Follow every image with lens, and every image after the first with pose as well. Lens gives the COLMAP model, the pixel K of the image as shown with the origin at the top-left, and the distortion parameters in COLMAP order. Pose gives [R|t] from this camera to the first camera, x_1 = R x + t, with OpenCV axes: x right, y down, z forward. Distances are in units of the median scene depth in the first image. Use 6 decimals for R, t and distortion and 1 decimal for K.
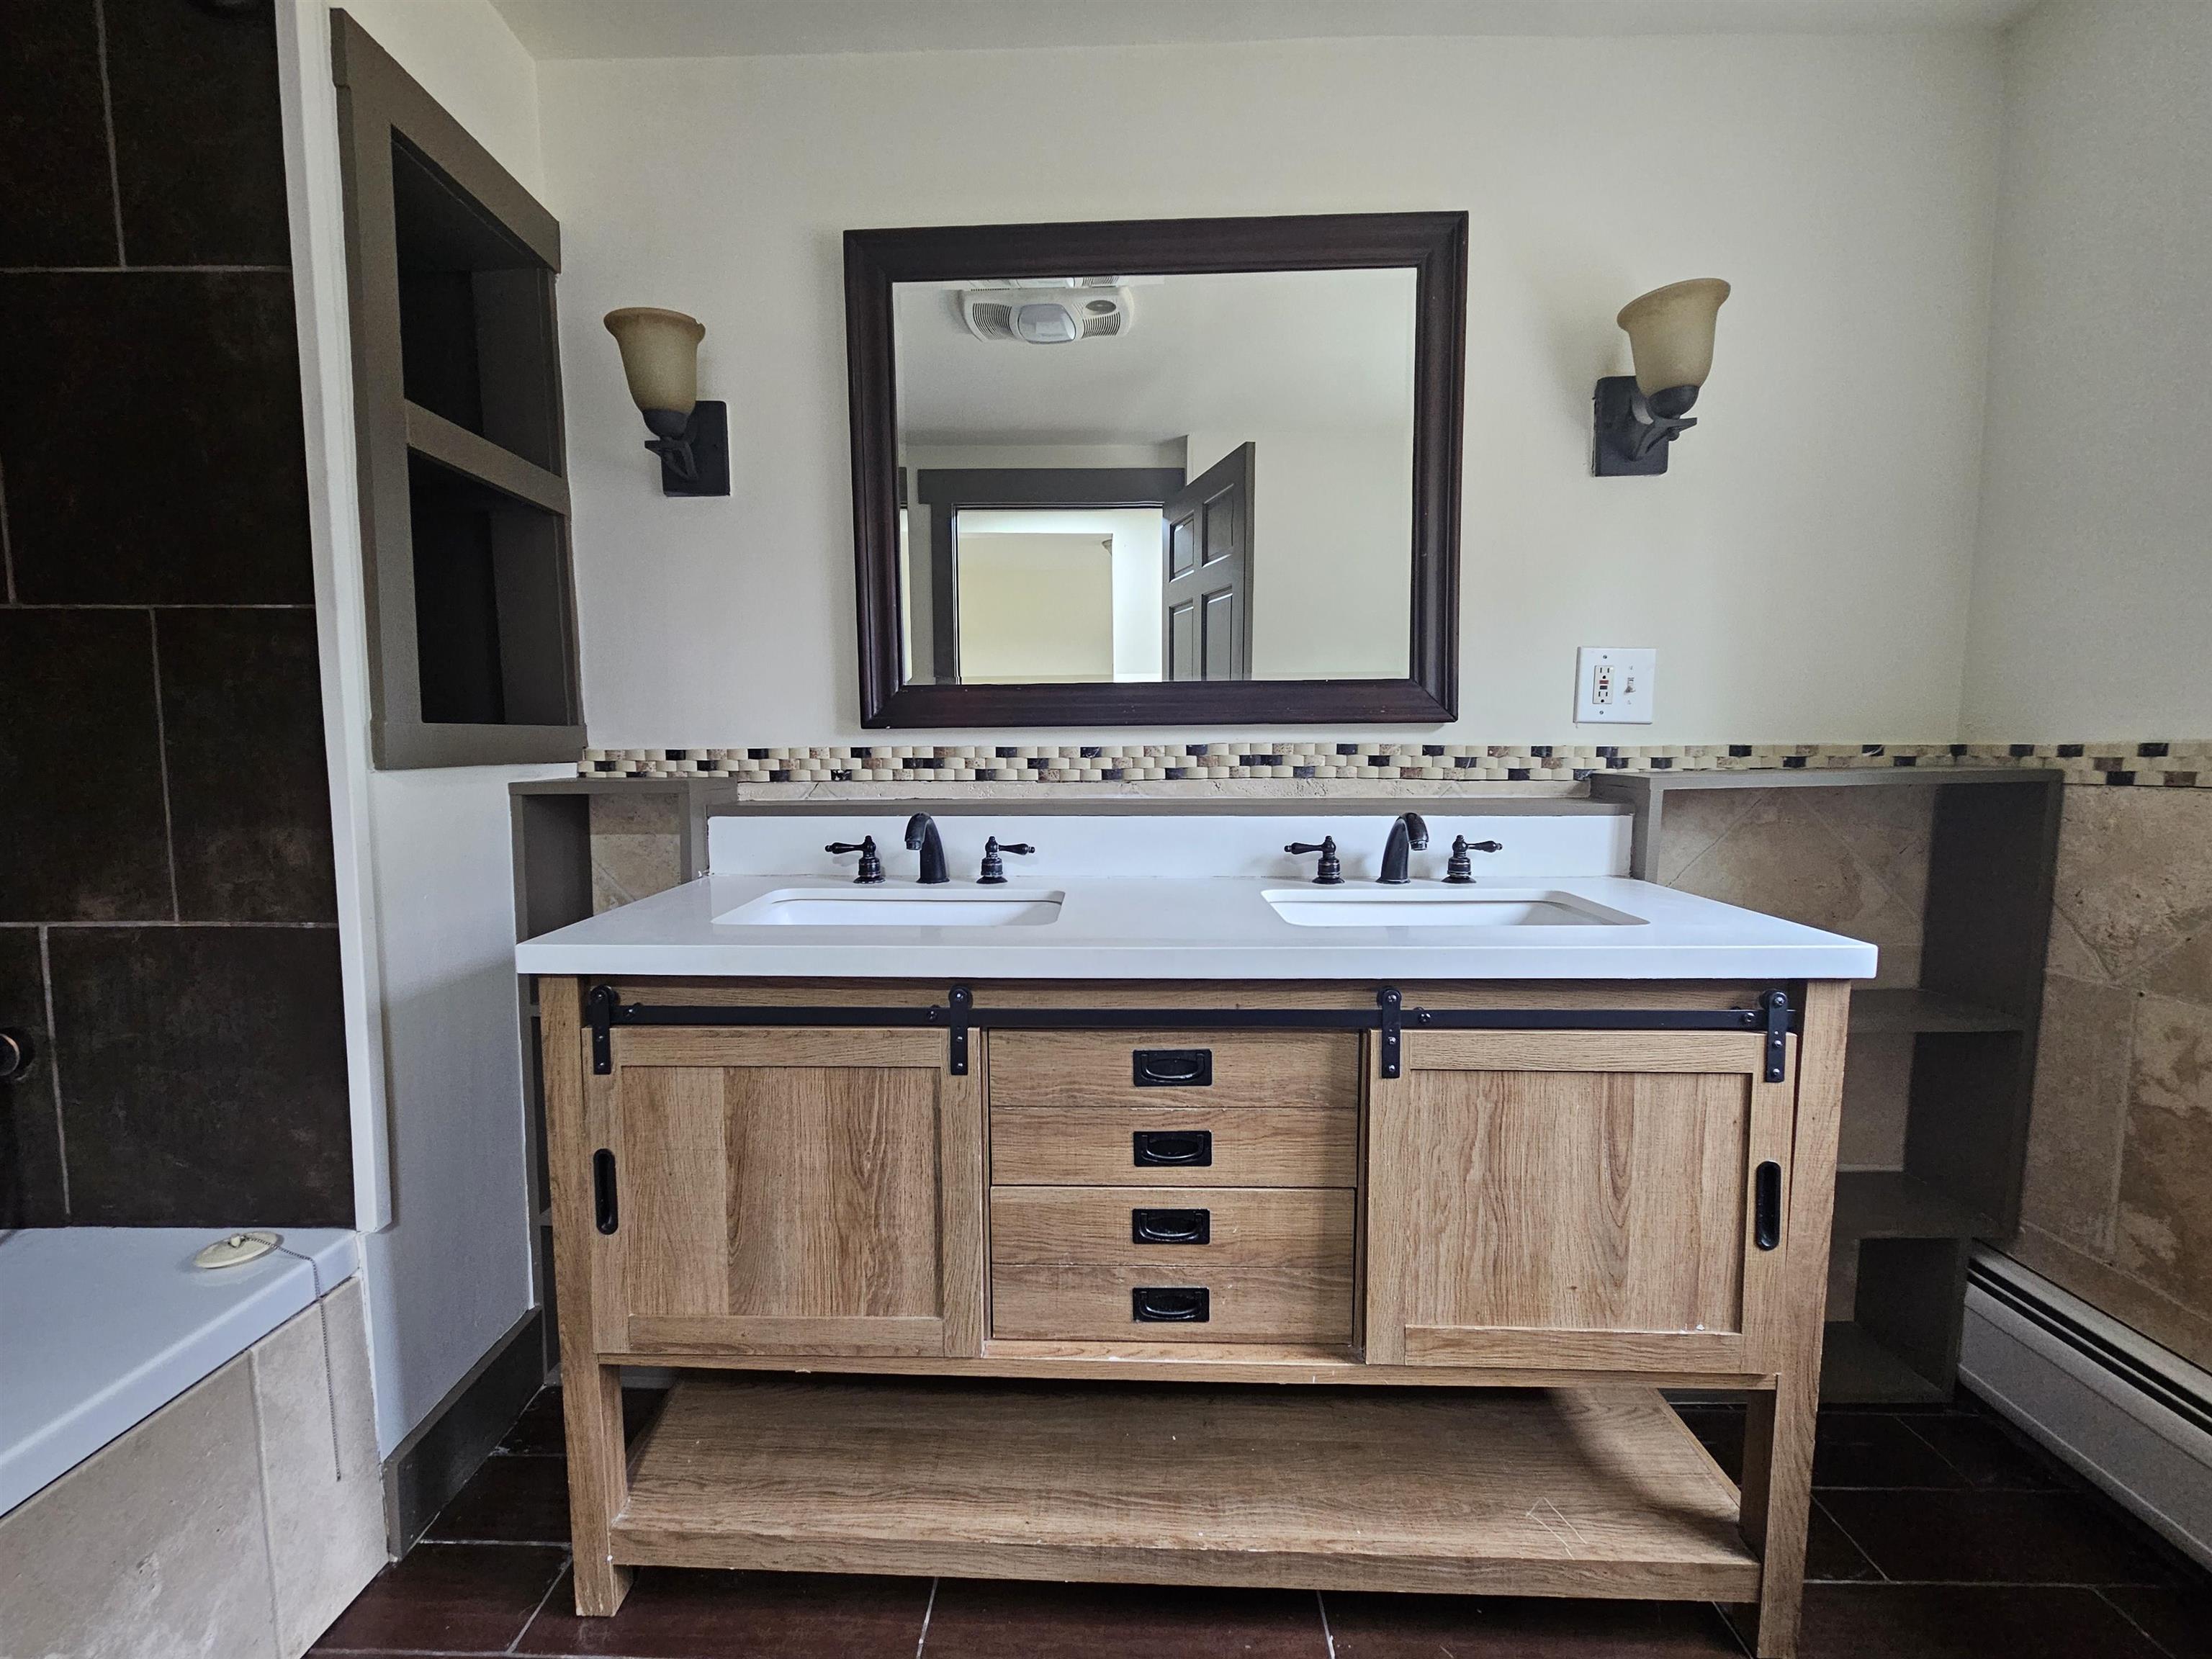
lens RADIAL K [[912.4, 0, 1088.0], [0, 912.4, 821.8], [0, 0, 1]] dist [0.003792, -0.002188]
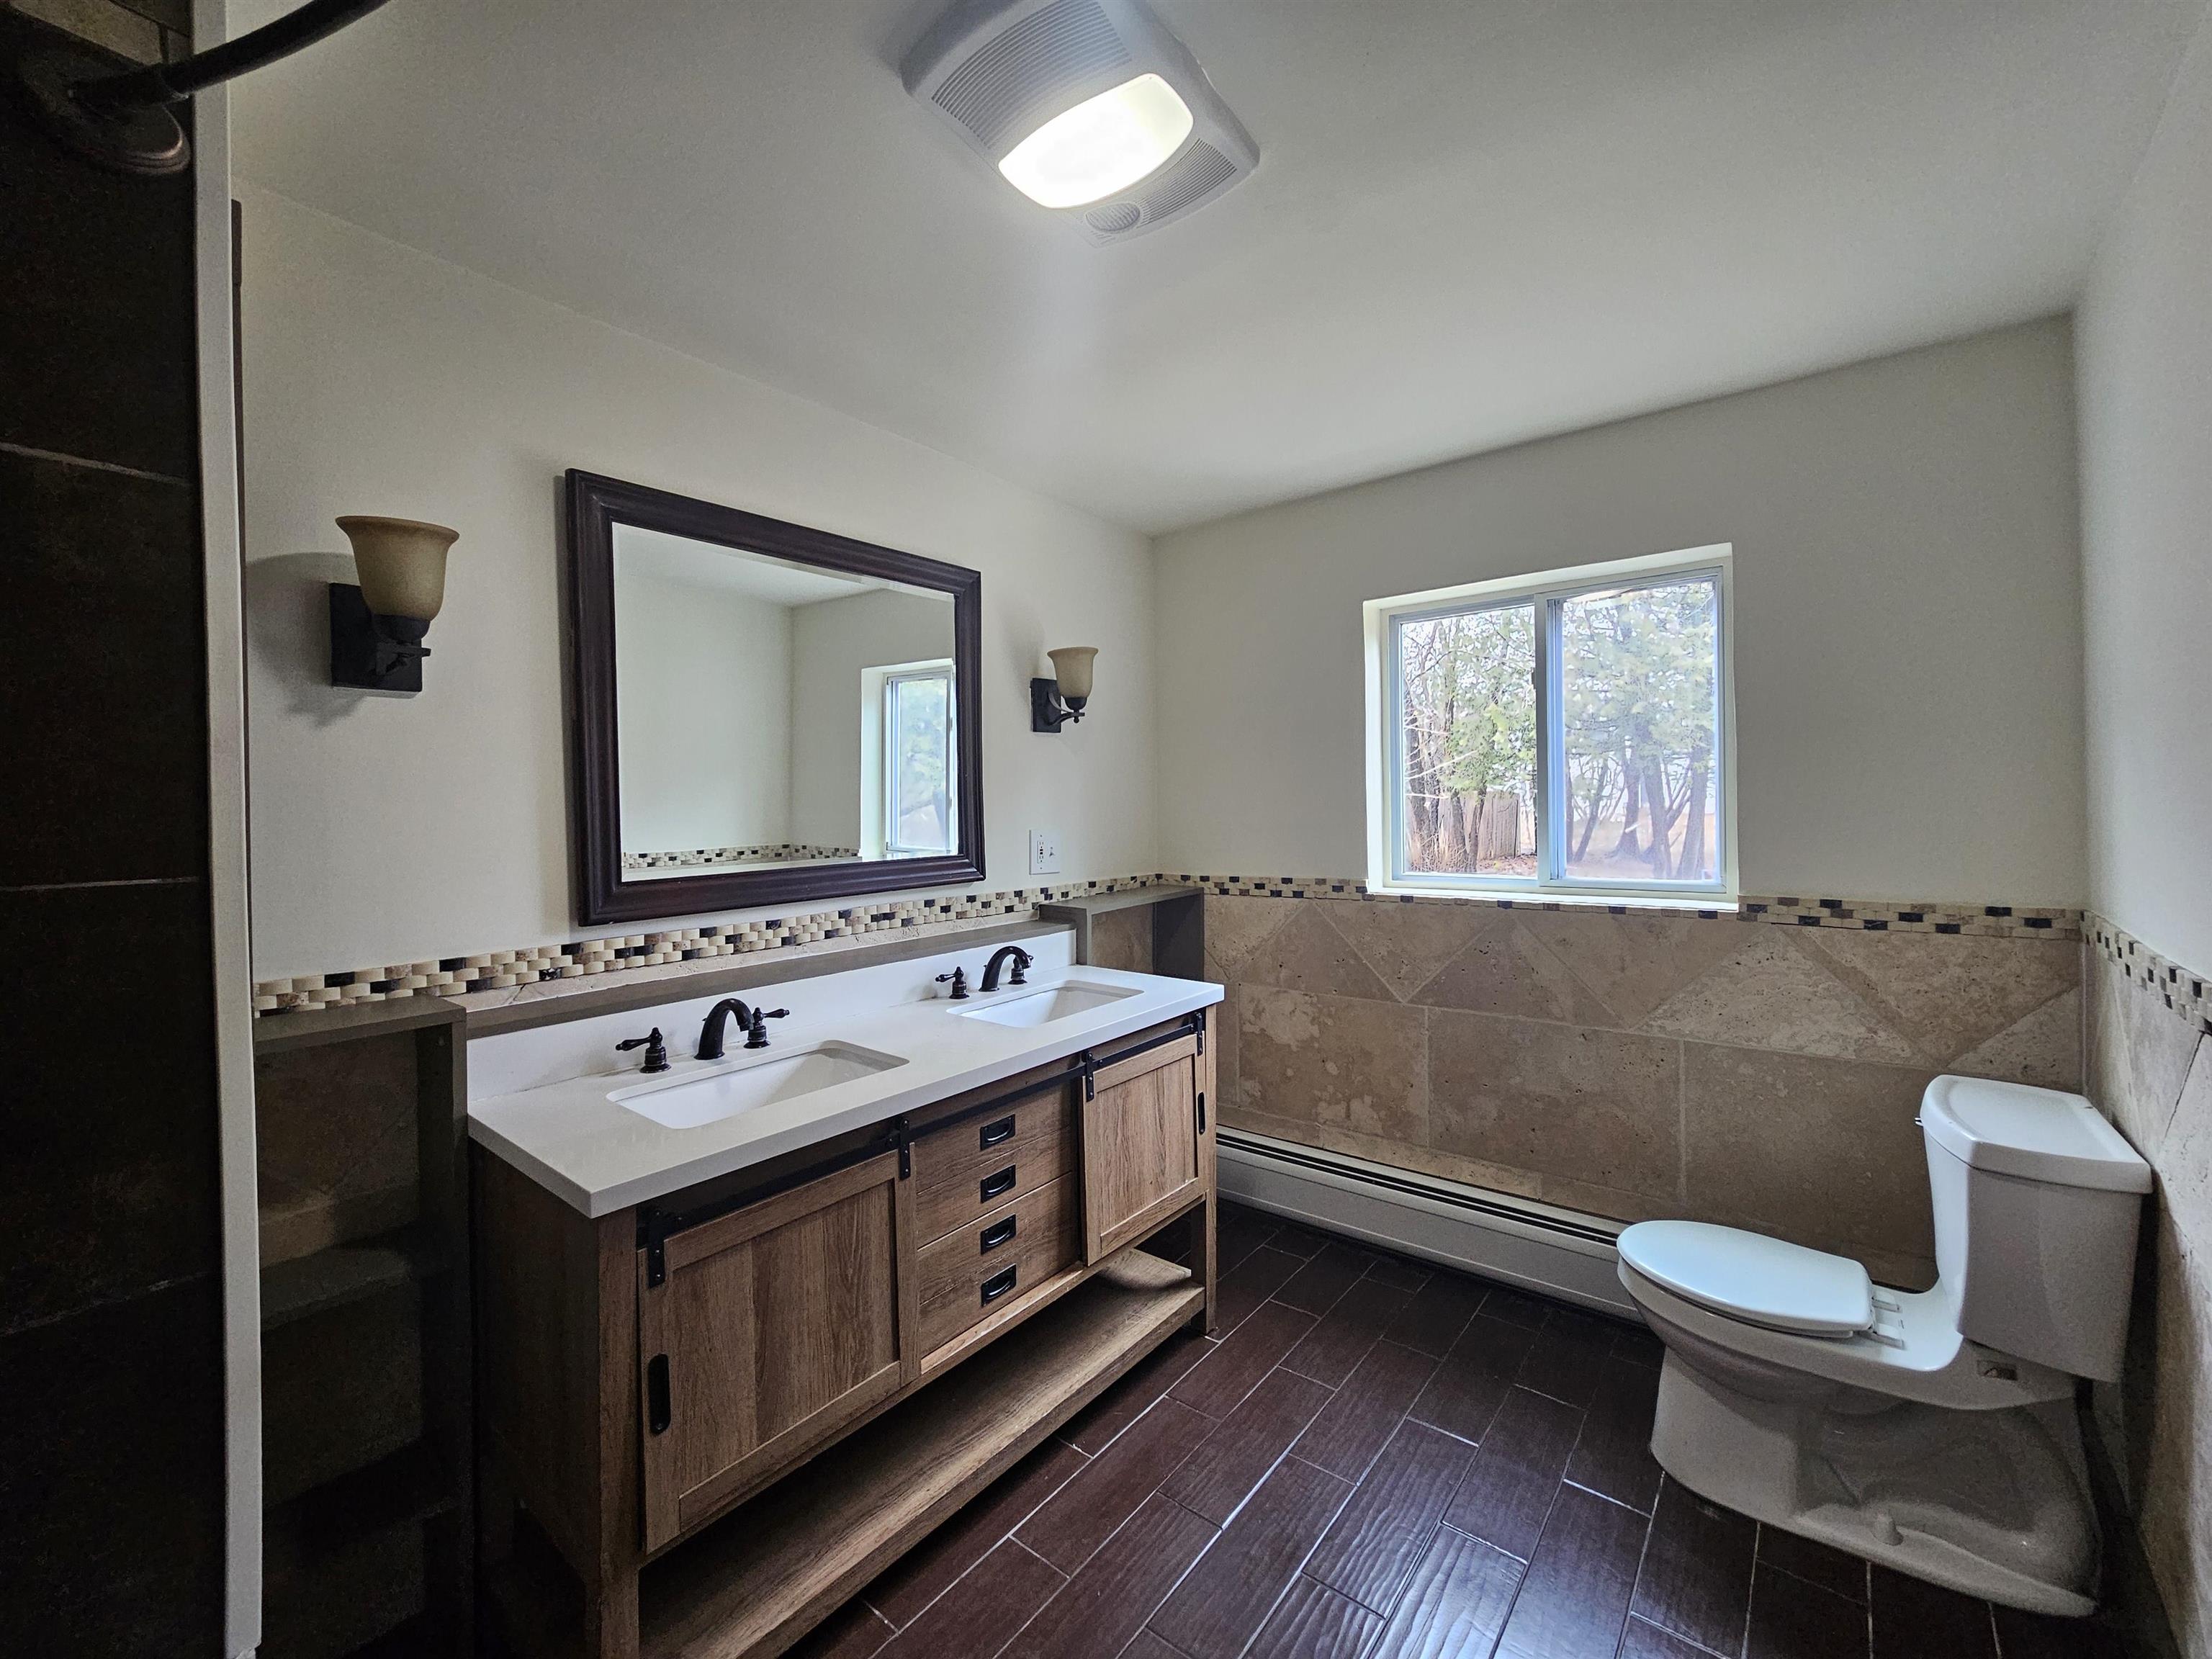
lens RADIAL K [[912.4, 0, 1089.5], [0, 912.4, 824.4], [0, 0, 1]] dist [0.003792, -0.002188]
pose [[0.599674, -0.022990, 0.799914, -0.813664], [0.079252, 0.996379, -0.030777, -0.156125], [-0.796311, 0.081851, 0.599324, -0.103736]]
